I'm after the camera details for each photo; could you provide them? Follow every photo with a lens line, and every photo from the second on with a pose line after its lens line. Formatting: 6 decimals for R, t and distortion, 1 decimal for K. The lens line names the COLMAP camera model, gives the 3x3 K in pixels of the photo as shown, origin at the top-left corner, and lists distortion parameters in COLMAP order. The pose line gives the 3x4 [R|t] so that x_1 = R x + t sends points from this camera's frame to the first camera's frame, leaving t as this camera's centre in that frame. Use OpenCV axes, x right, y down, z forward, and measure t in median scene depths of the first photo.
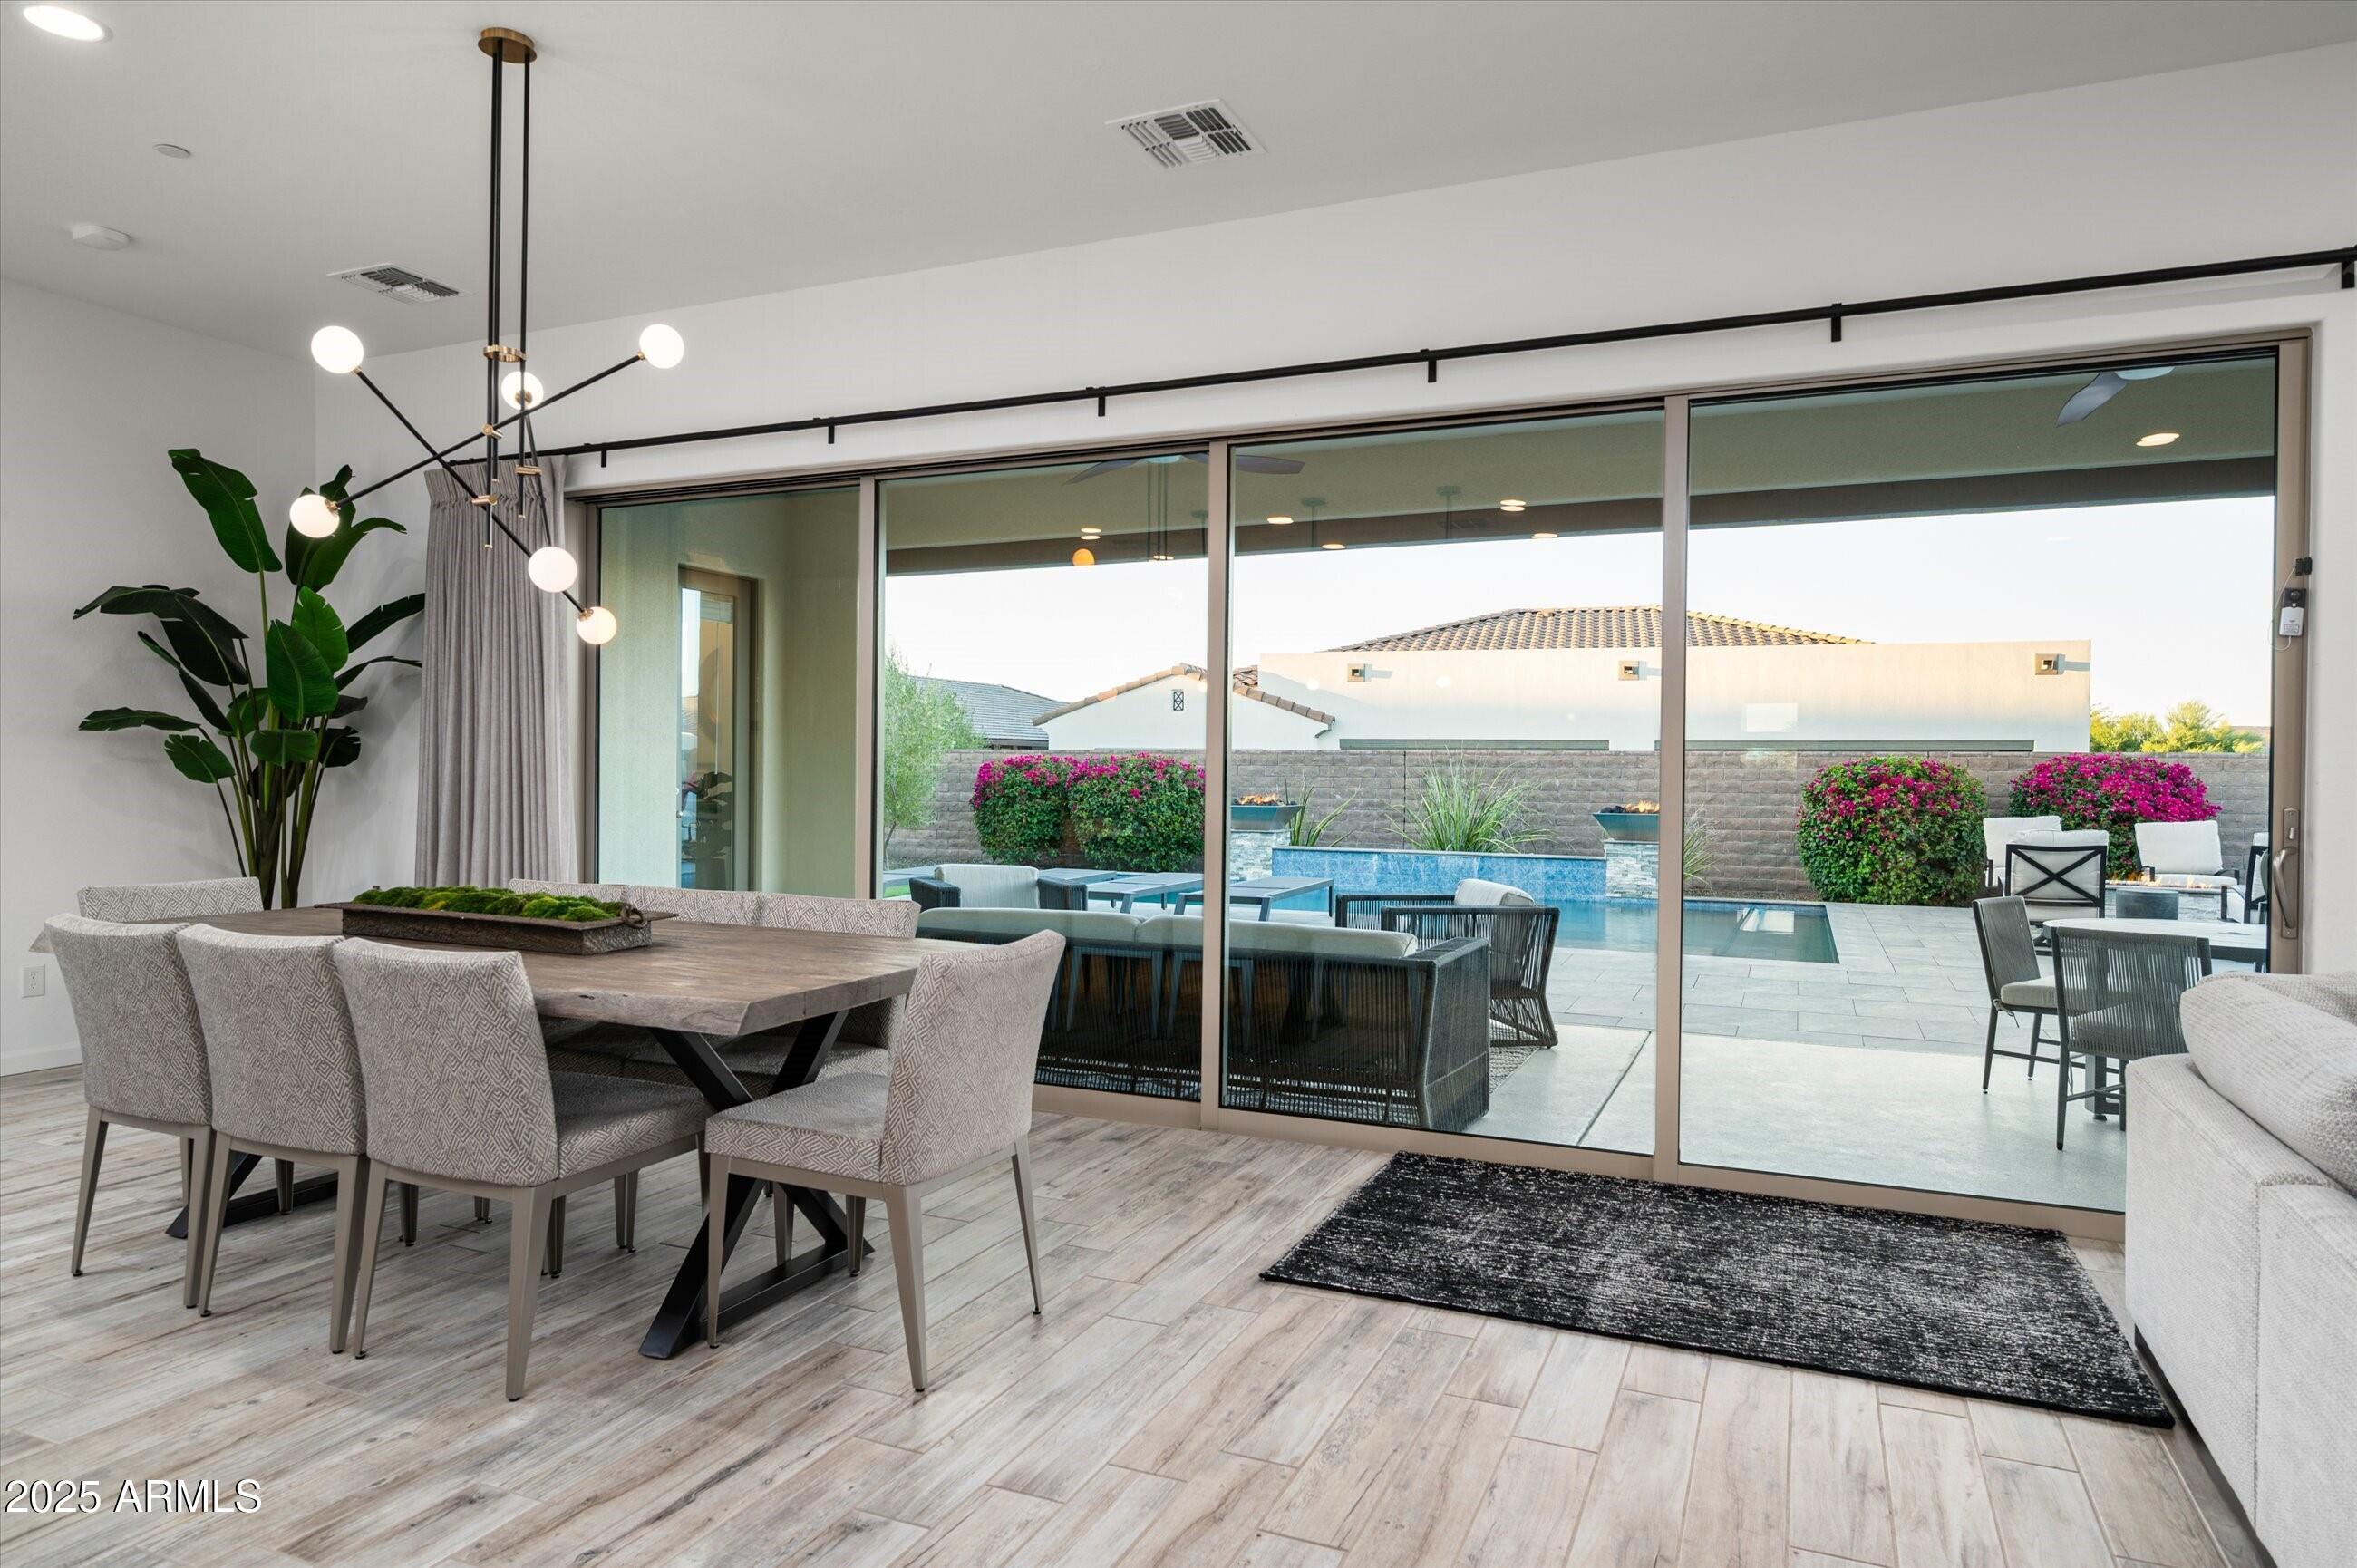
lens RADIAL K [[1433.4, 0, 1178.3], [0, 1433.4, 780.8], [0, 0, 1]] dist [0.003696, 0.000562]
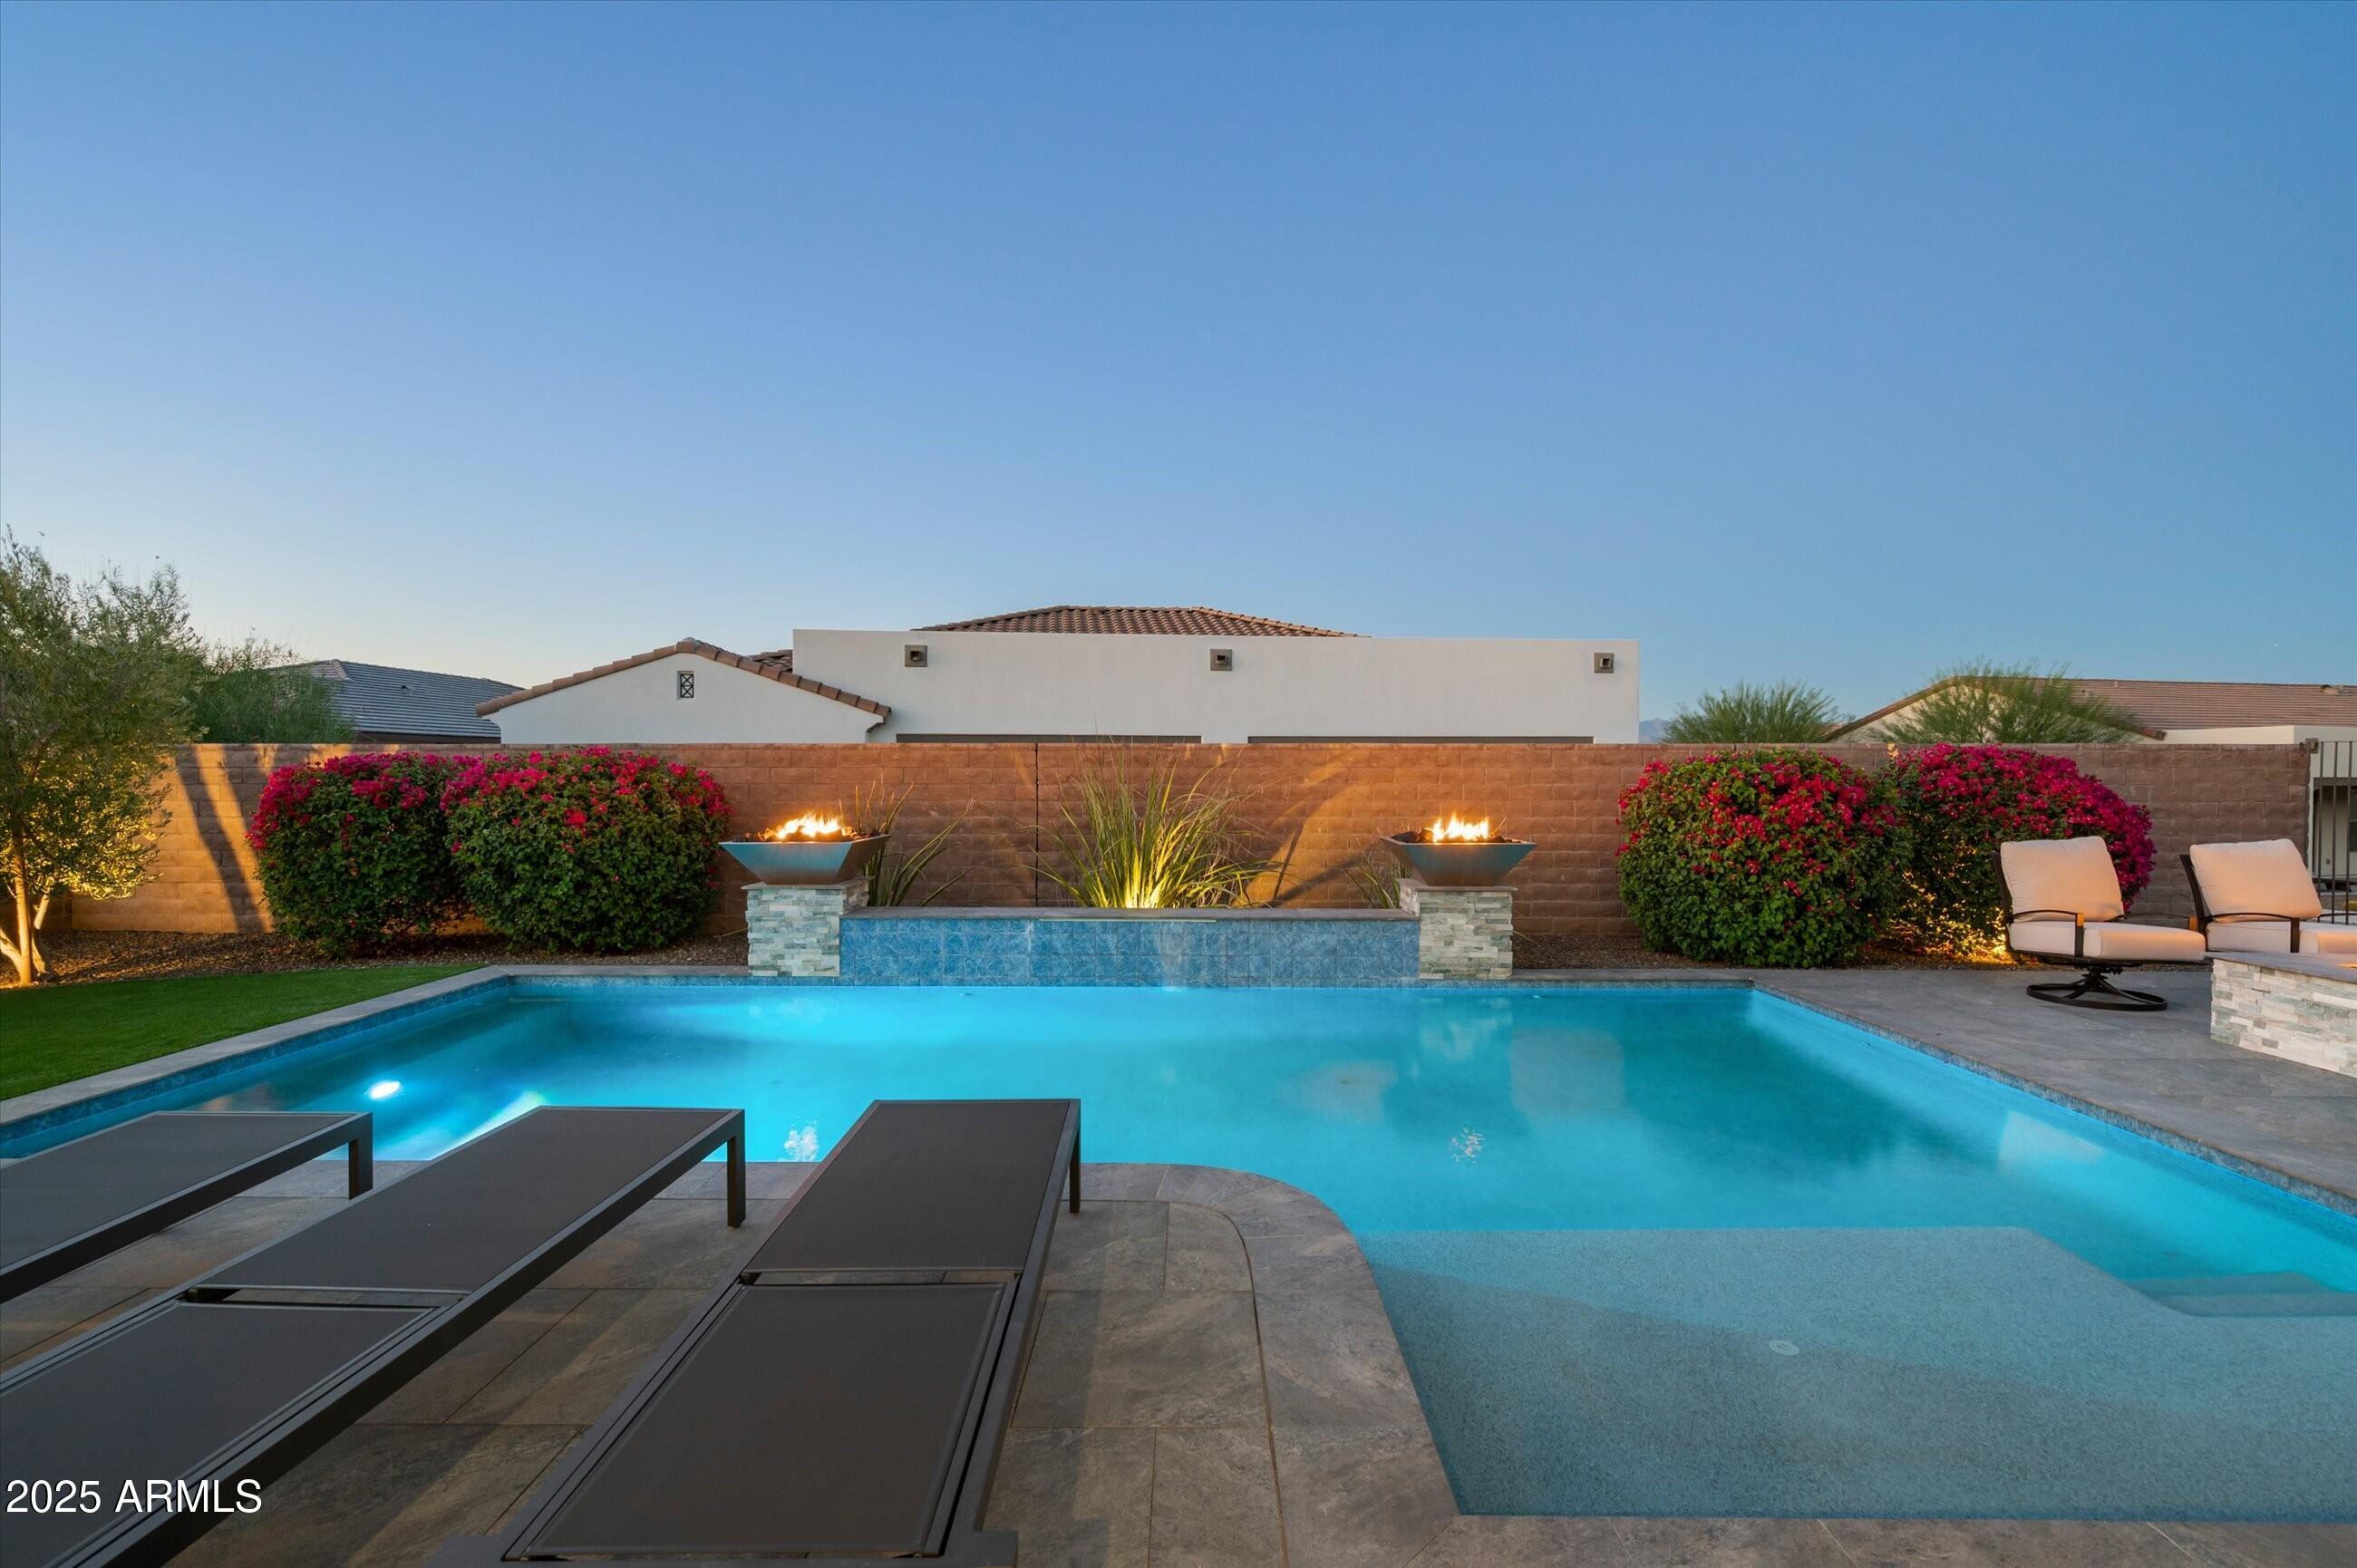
lens RADIAL K [[1080.9, 0, 1175.3], [0, 1080.9, 773.5], [0, 0, 1]] dist [0.004898, 0.000469]
pose [[0.918965, -0.010361, 0.394204, 0.018426], [0.010731, 0.999942, 0.001263, -0.007232], [-0.394194, 0.003069, 0.919022, 0.517585]]
